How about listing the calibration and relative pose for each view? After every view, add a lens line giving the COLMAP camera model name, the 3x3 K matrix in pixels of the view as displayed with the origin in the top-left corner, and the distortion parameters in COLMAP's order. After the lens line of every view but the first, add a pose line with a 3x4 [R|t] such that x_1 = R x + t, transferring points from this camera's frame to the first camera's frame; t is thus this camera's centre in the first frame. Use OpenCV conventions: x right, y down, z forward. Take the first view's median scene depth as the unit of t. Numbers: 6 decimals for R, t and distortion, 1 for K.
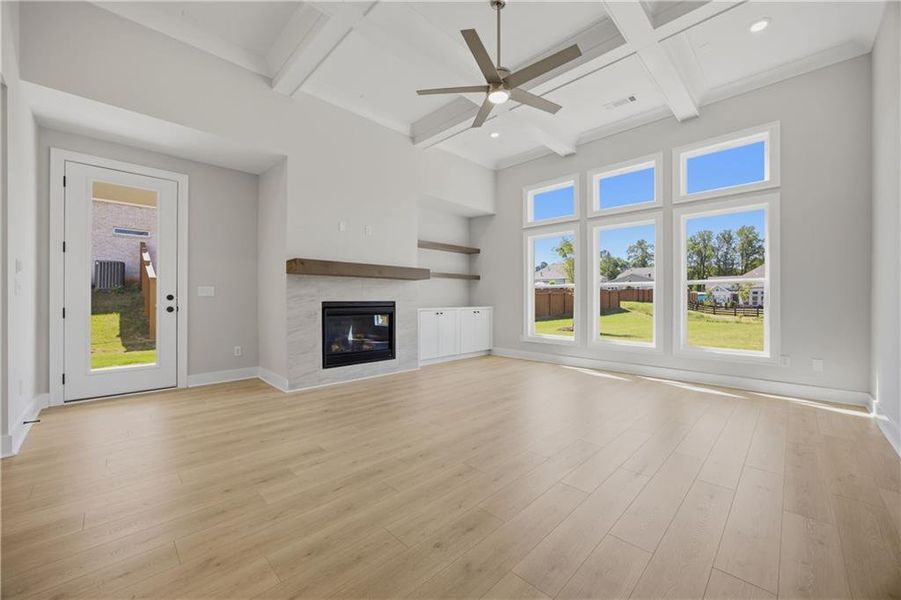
lens RADIAL K [[345.7, 0, 450.5], [0, 345.7, 300.0], [0, 0, 1]] dist [-0.016573, 0.000169]
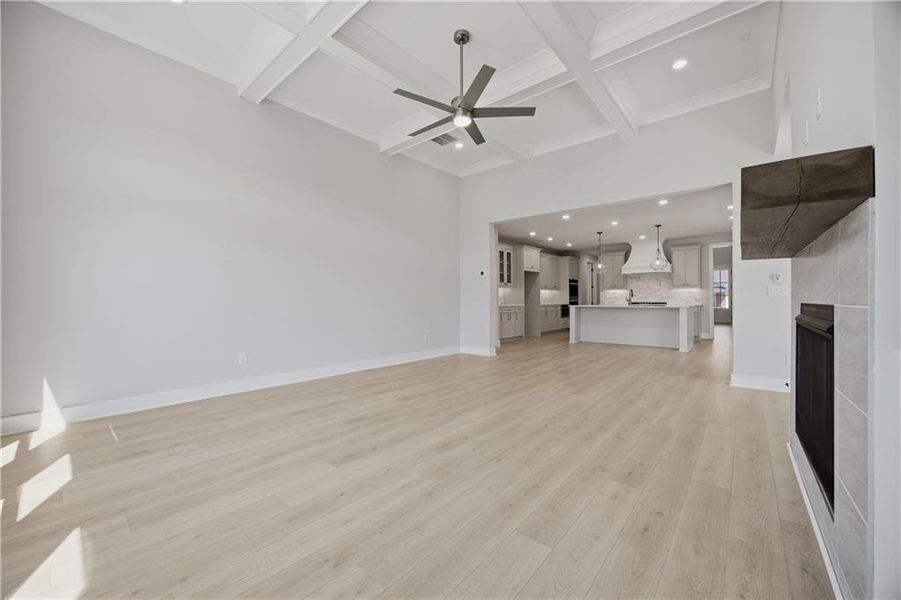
lens RADIAL K [[348.8, 0, 452.2], [0, 348.8, 298.5], [0, 0, 1]] dist [-0.026883, 0.000129]
pose [[-0.995970, -0.002740, -0.089650, 0.154747], [-0.002804, 0.999996, 0.000591, -0.000288], [0.089648, 0.000840, -0.995973, 1.216102]]
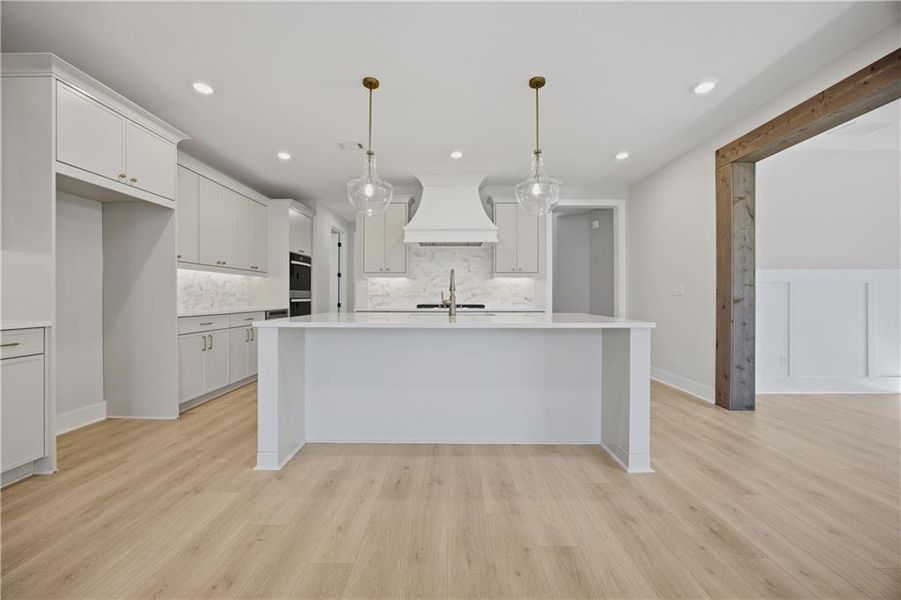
lens RADIAL K [[345.7, 0, 450.5], [0, 345.7, 300.0], [0, 0, 1]] dist [-0.016573, 0.000169]
pose [[-0.702231, -0.000717, -0.711948, -0.419097], [-0.008653, 0.999934, 0.007527, 0.001329], [0.711896, 0.011446, -0.702191, 0.071494]]
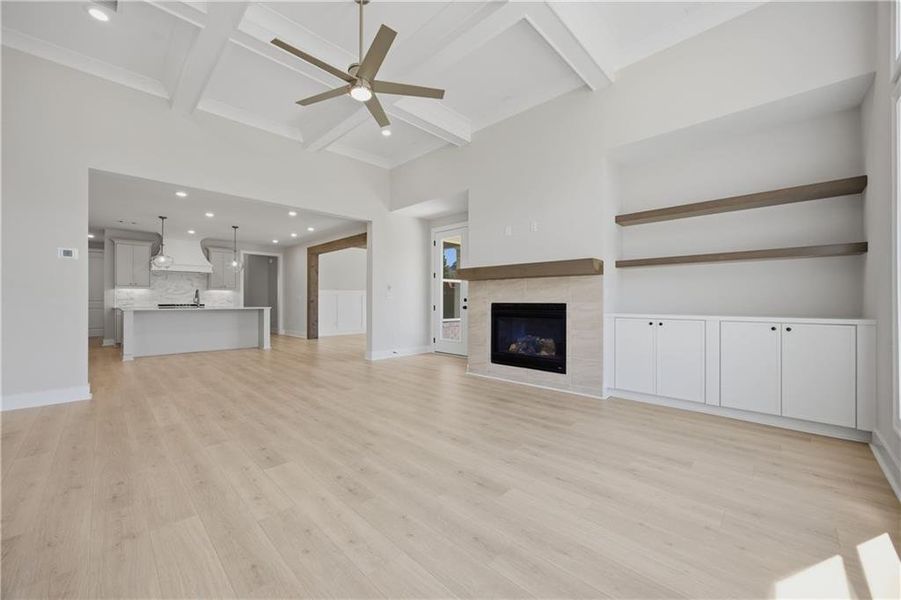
lens RADIAL K [[348.3, 0, 451.3], [0, 348.3, 301.5], [0, 0, 1]] dist [-0.023246, 0.000052]
pose [[0.024552, -0.002585, -0.999695, 0.640217], [-0.005394, 0.999982, -0.002718, 0.003175], [0.999684, 0.005459, 0.024538, 0.701610]]
